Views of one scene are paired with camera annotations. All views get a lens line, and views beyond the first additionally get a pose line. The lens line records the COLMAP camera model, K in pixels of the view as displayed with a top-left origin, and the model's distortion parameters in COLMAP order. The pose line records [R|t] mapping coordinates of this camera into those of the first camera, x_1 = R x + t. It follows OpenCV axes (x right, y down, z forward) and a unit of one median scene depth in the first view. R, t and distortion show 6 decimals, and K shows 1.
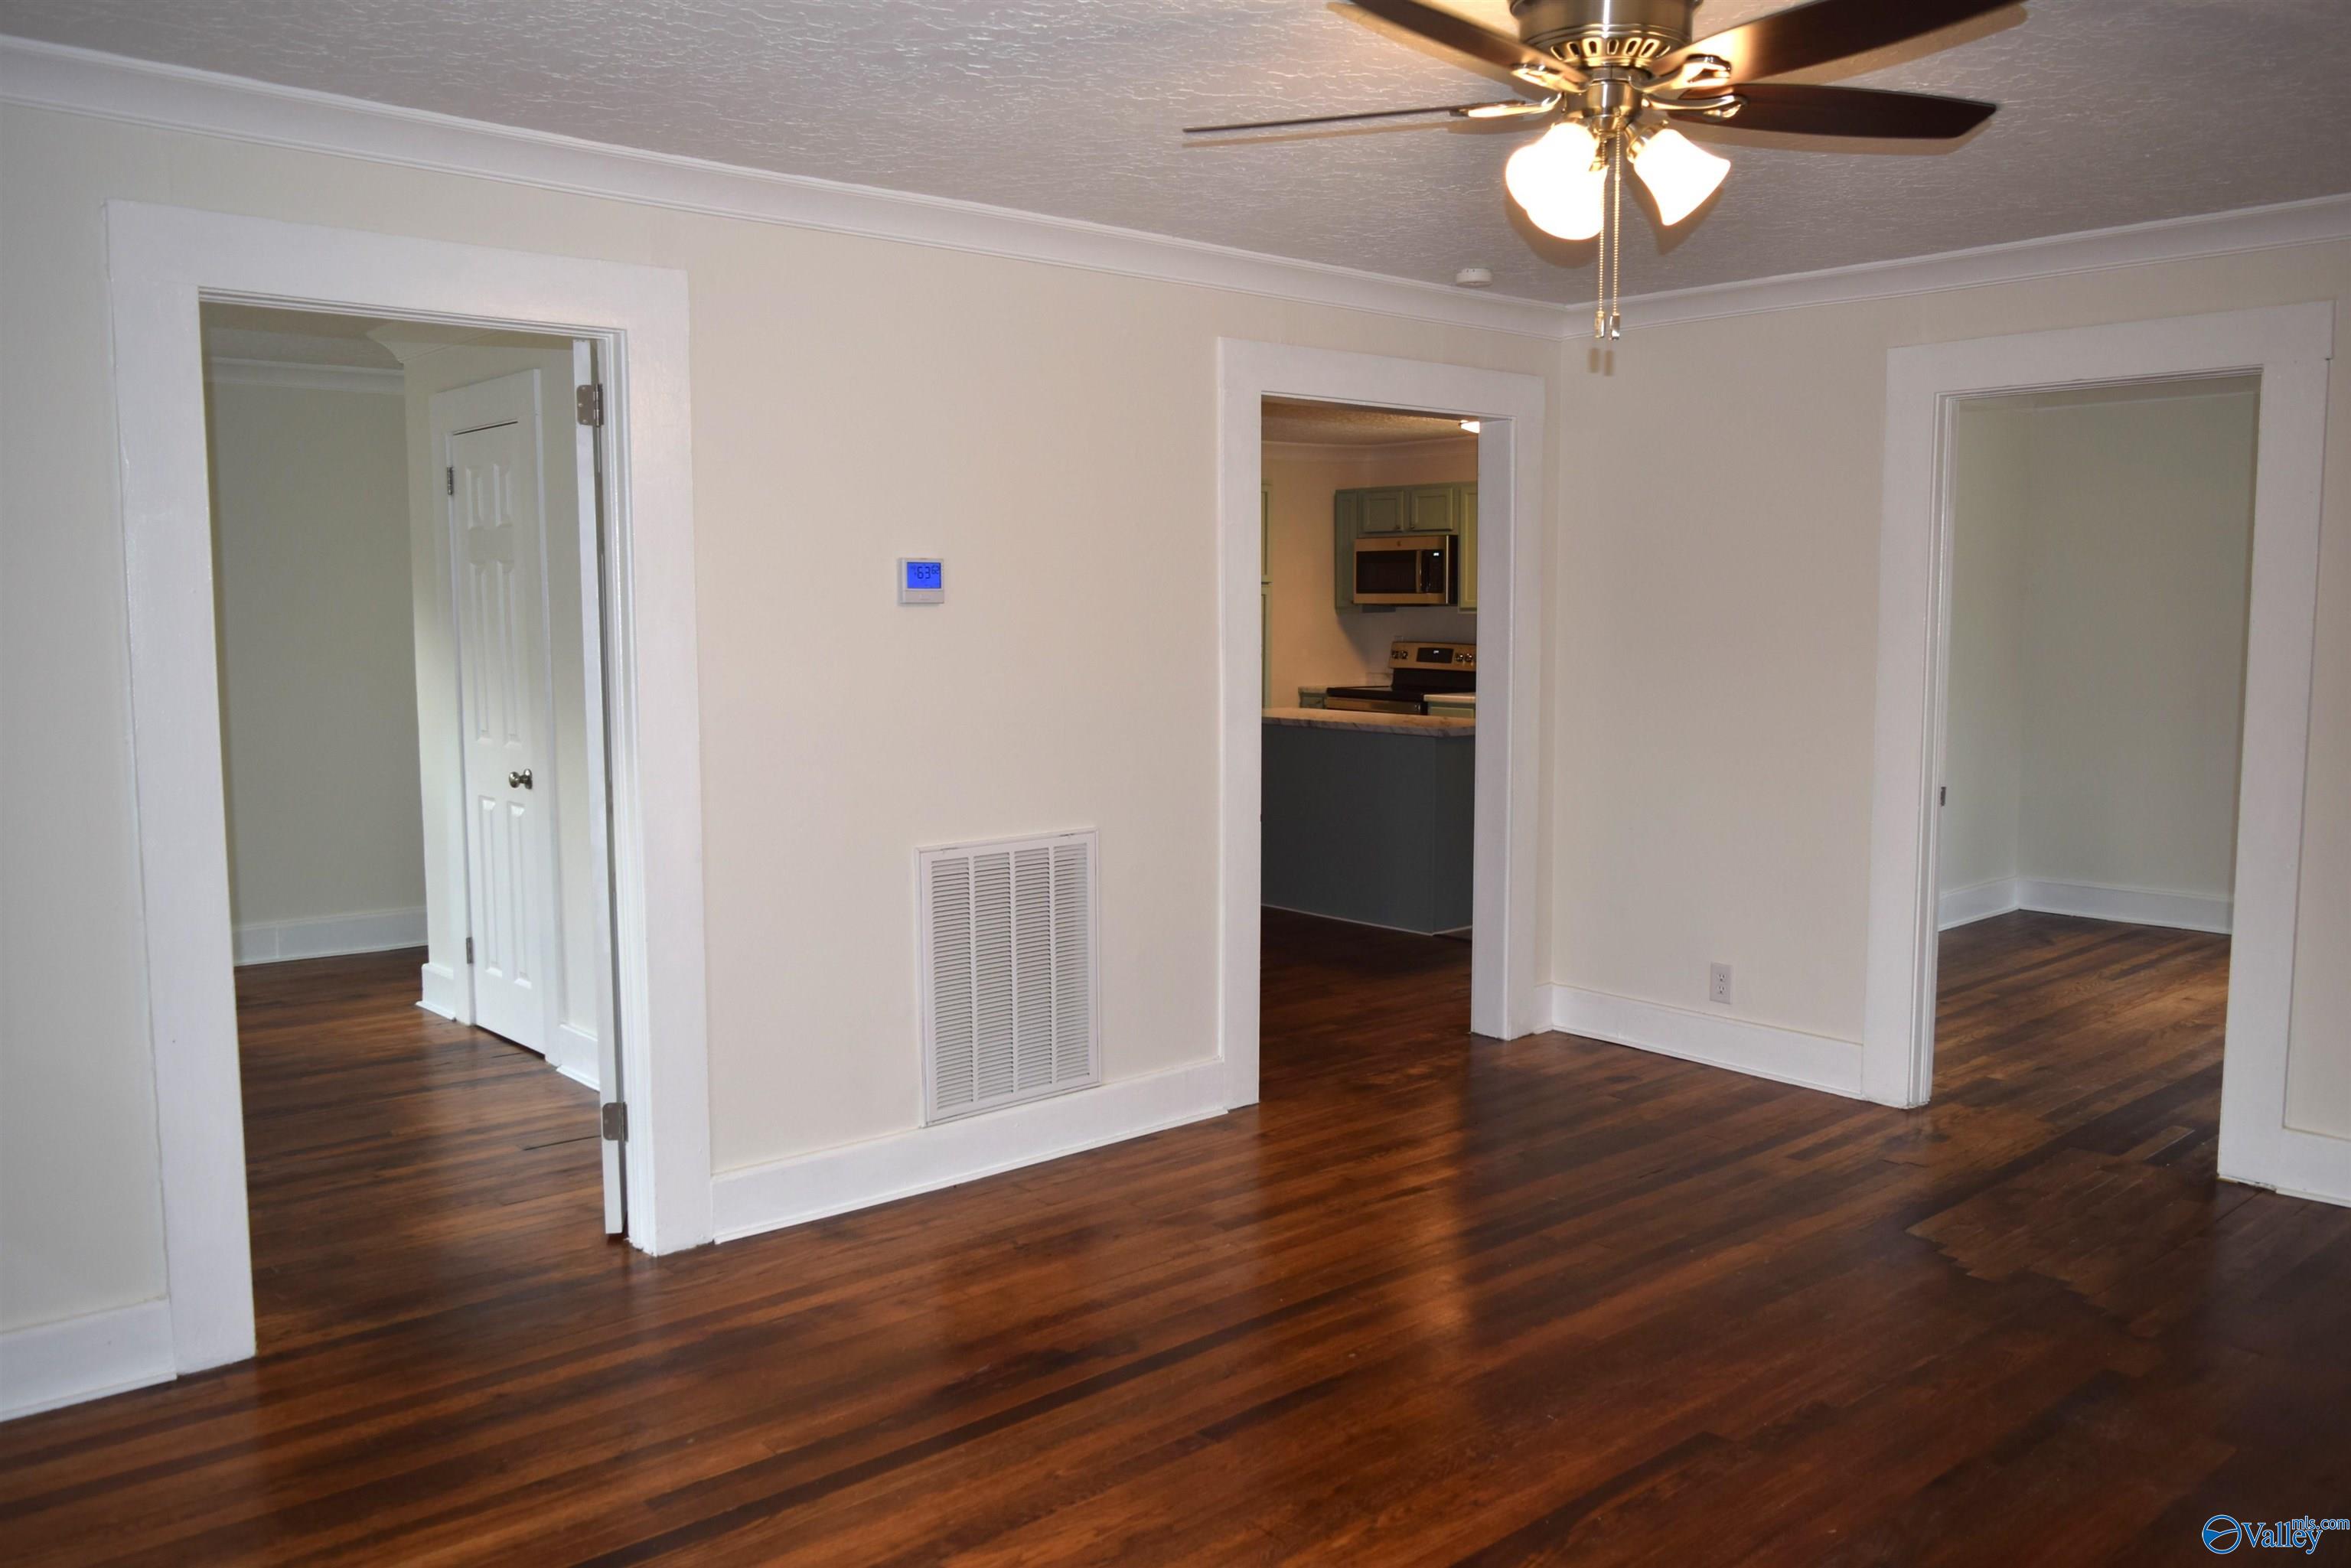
lens RADIAL K [[1832.0, 0, 1188.4], [0, 1832.0, 784.1], [0, 0, 1]] dist [-0.009831, 0.004781]
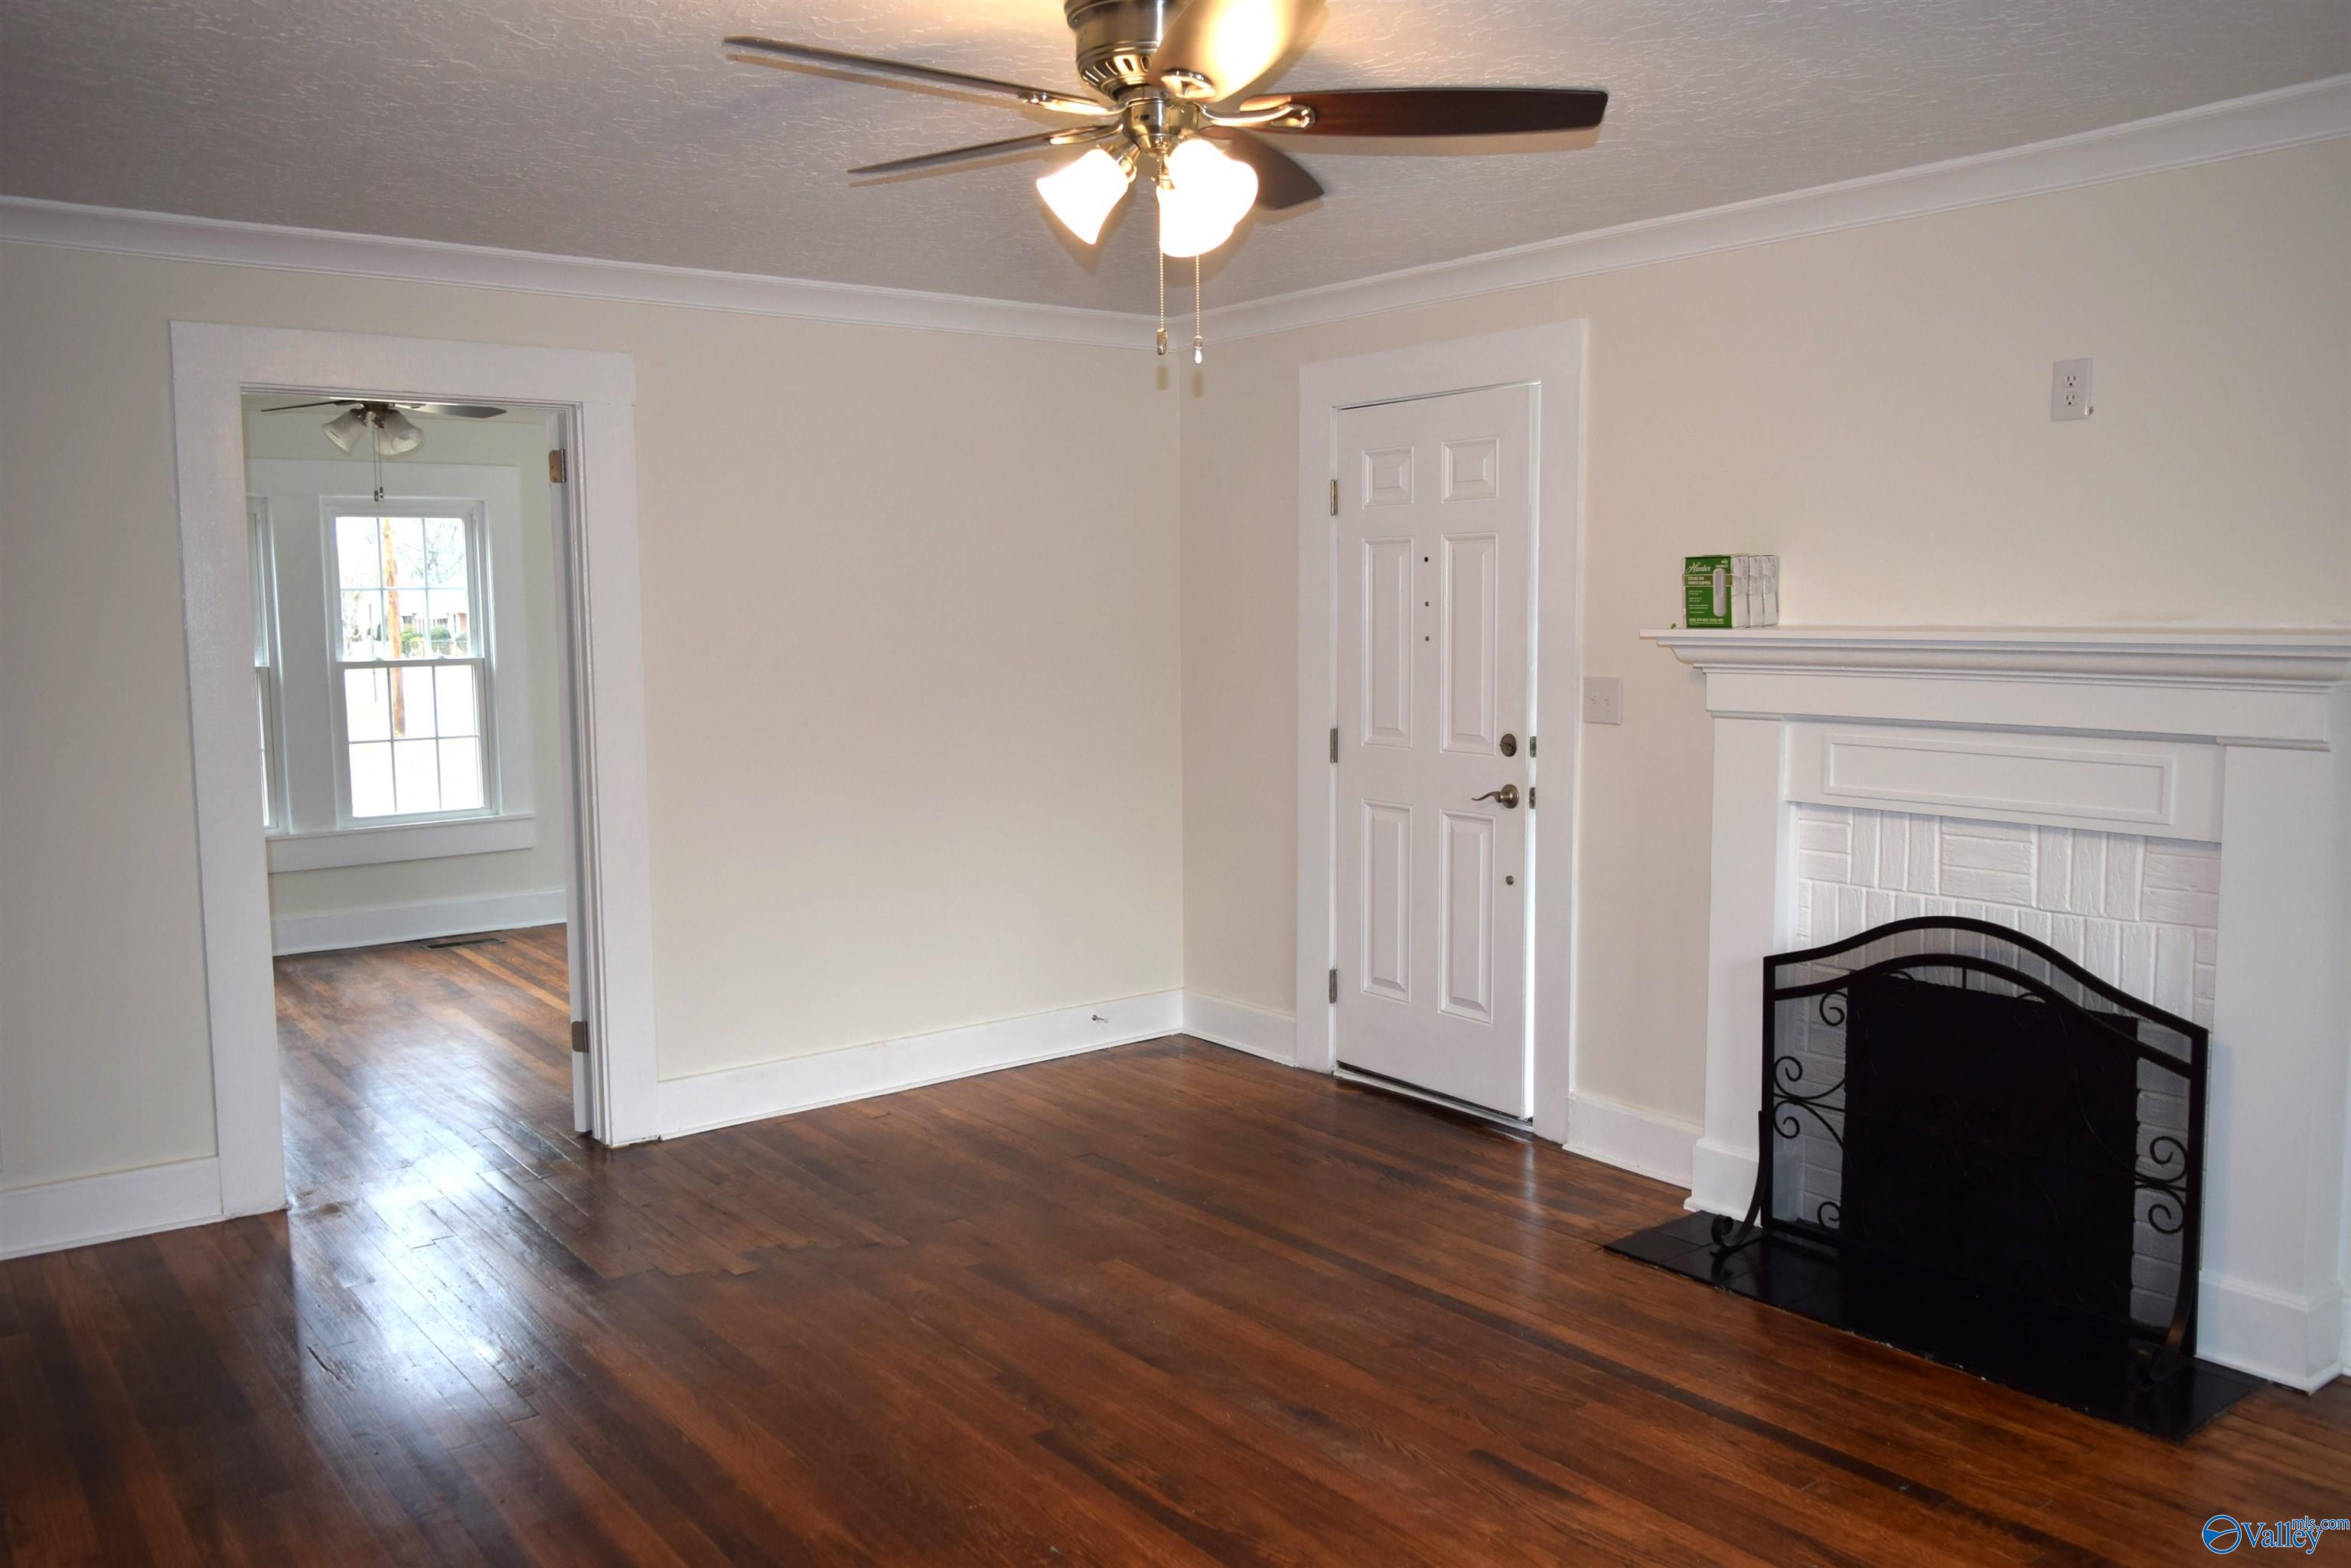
lens RADIAL K [[1832.0, 0, 1183.3], [0, 1832.0, 780.5], [0, 0, 1]] dist [-0.009831, 0.004781]
pose [[0.071264, -0.095057, 0.992918, -0.528636], [0.110935, 0.990028, 0.086818, -0.063877], [-0.991269, 0.103963, 0.081099, 0.622210]]
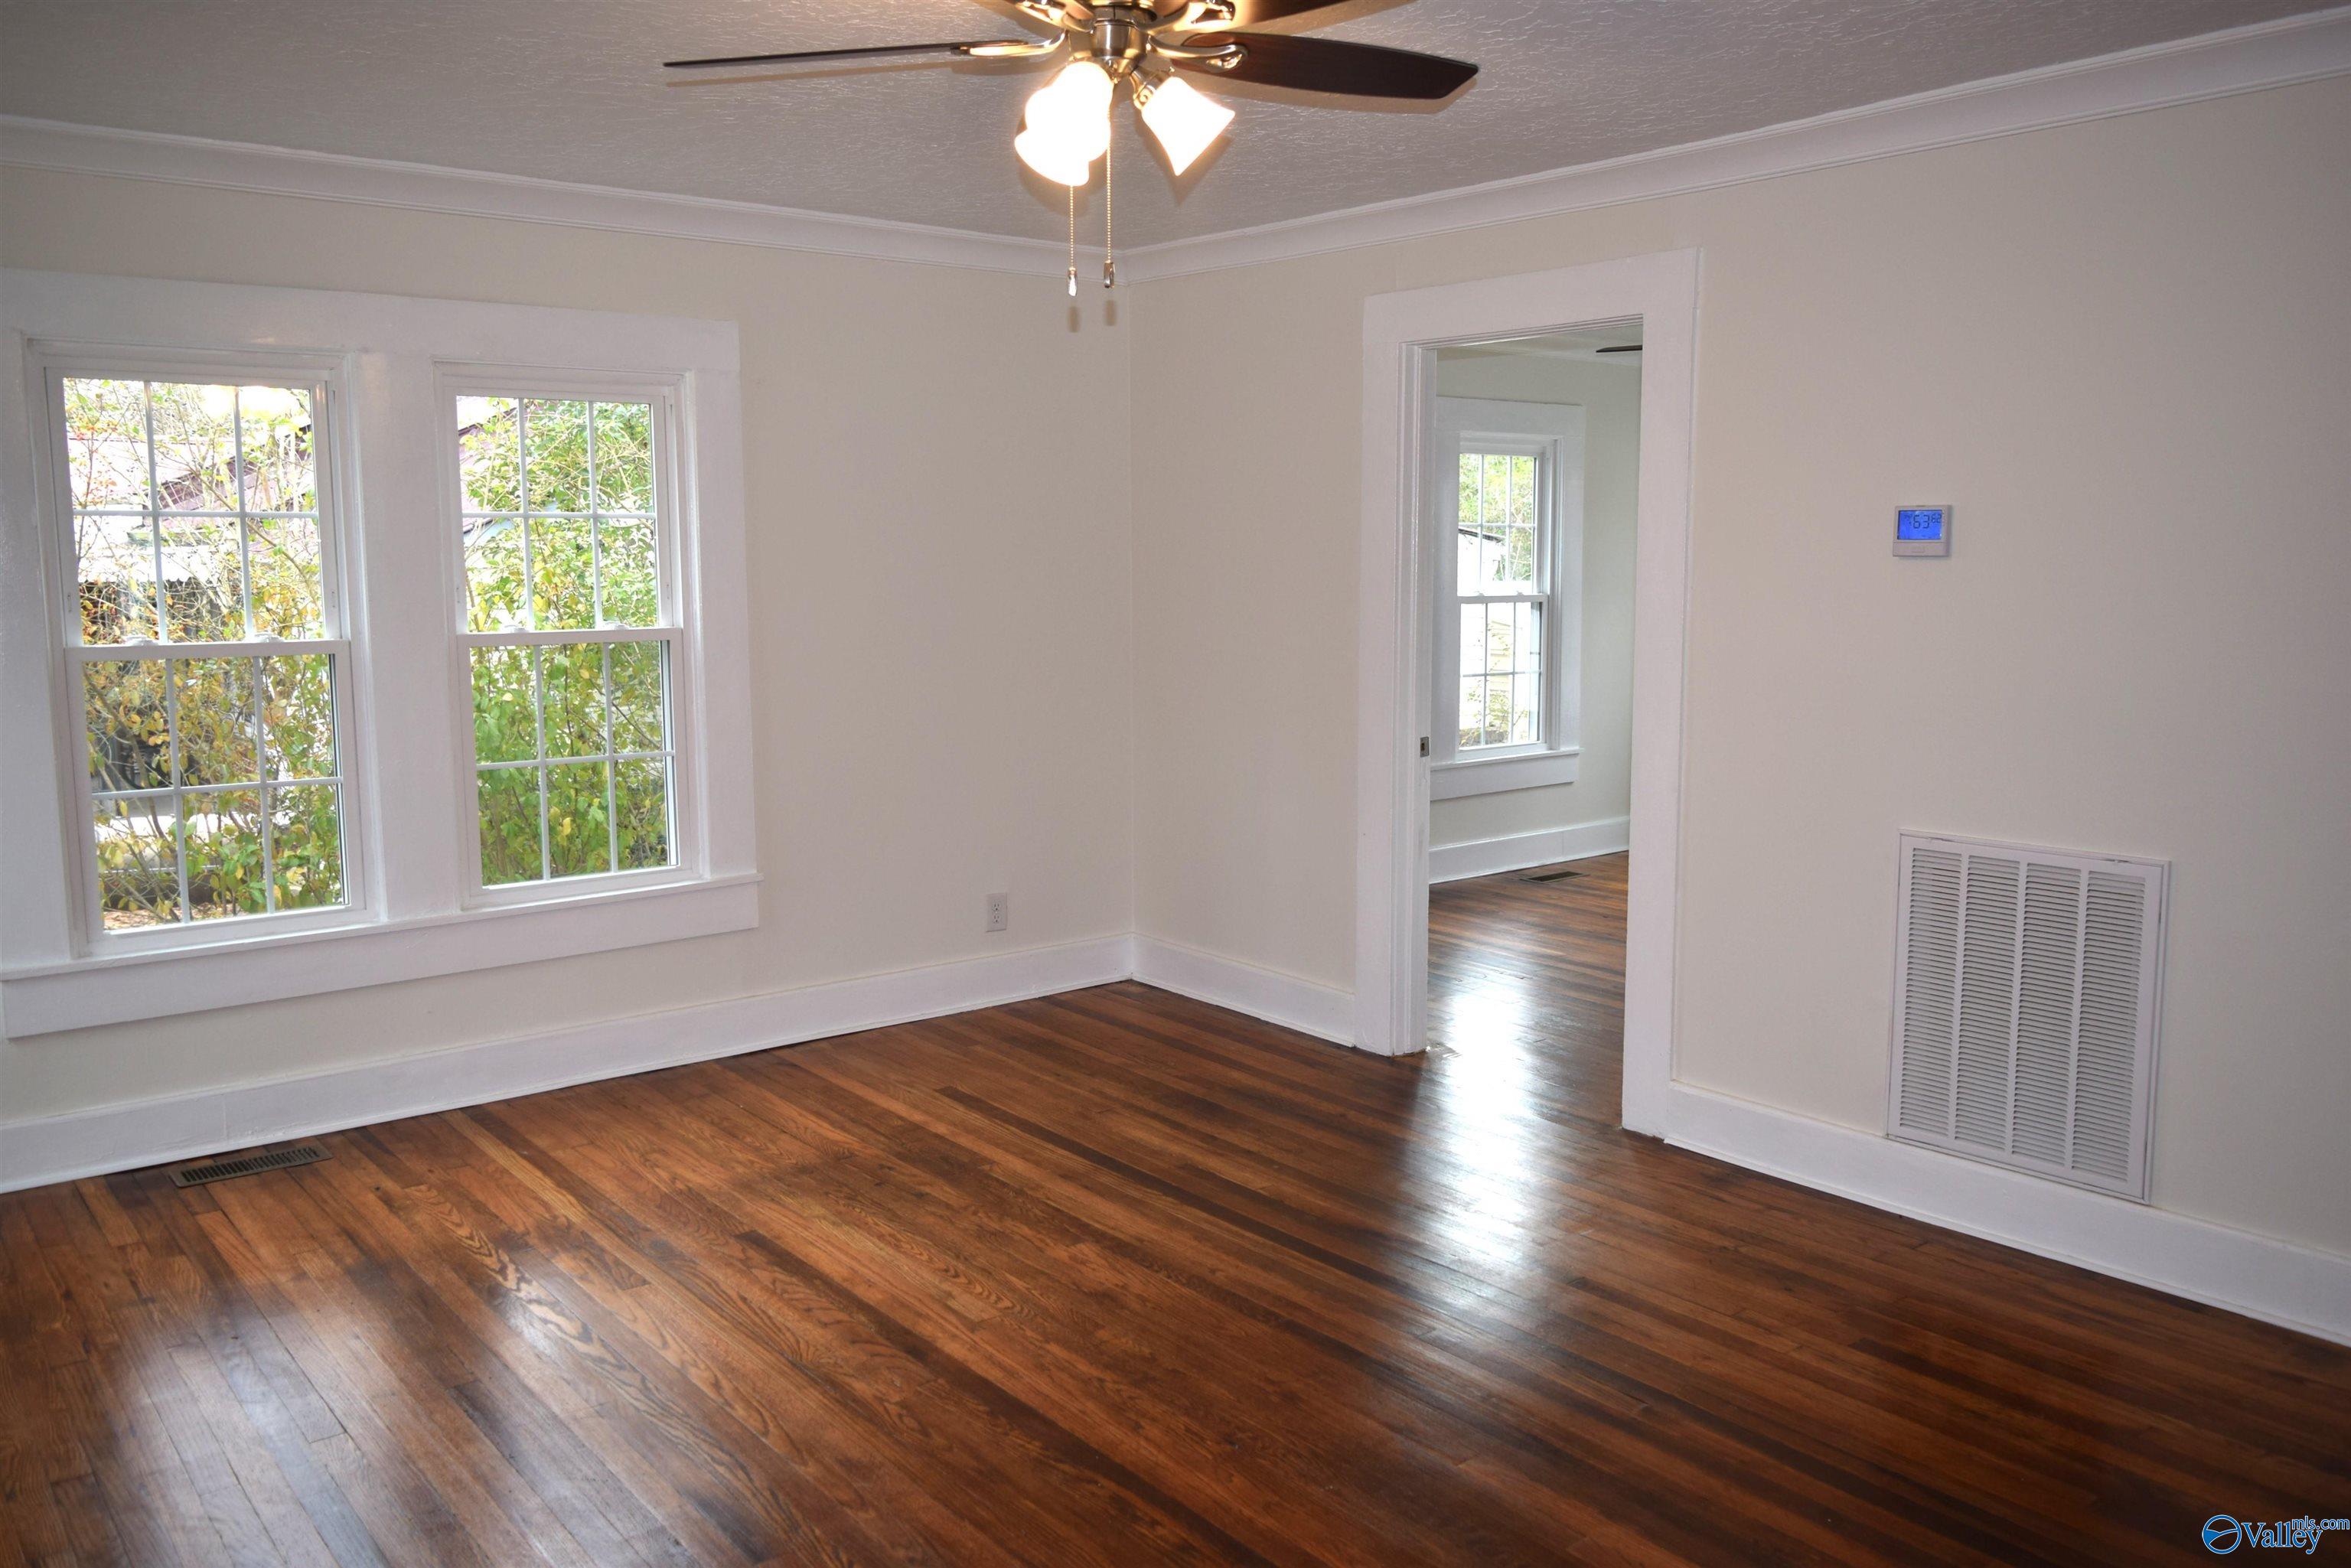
lens RADIAL K [[1832.0, 0, 1183.4], [0, 1832.0, 778.6], [0, 0, 1]] dist [-0.009831, 0.004781]
pose [[-0.045307, 0.127187, -0.990844, 0.817416], [-0.099668, 0.986338, 0.131165, -0.078339], [0.993989, 0.104698, -0.032011, 0.732635]]
